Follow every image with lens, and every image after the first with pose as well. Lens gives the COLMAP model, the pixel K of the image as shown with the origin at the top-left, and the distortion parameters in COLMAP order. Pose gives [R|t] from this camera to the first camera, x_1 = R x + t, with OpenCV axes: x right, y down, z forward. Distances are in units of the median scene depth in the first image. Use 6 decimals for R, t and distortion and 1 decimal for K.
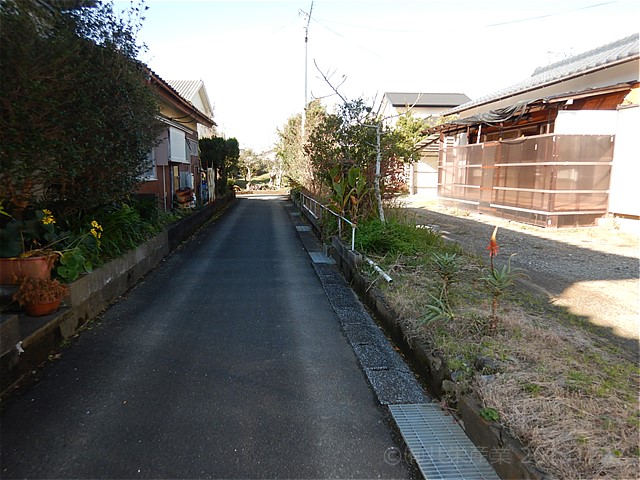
lens RADIAL K [[457.3, 0, 321.7], [0, 457.3, 242.5], [0, 0, 1]] dist [0.028126, -0.012728]
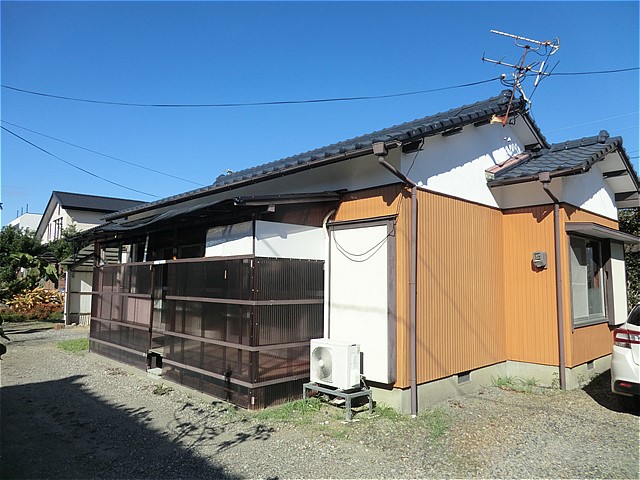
lens RADIAL K [[462.2, 0, 320.9], [0, 462.2, 238.8], [0, 0, 1]] dist [-0.061685, 0.043847]
pose [[0.800446, 0.053756, 0.596990, 0.199023], [0.091777, 0.973235, -0.210691, -0.114841], [-0.592337, 0.223437, 0.774088, 0.440539]]
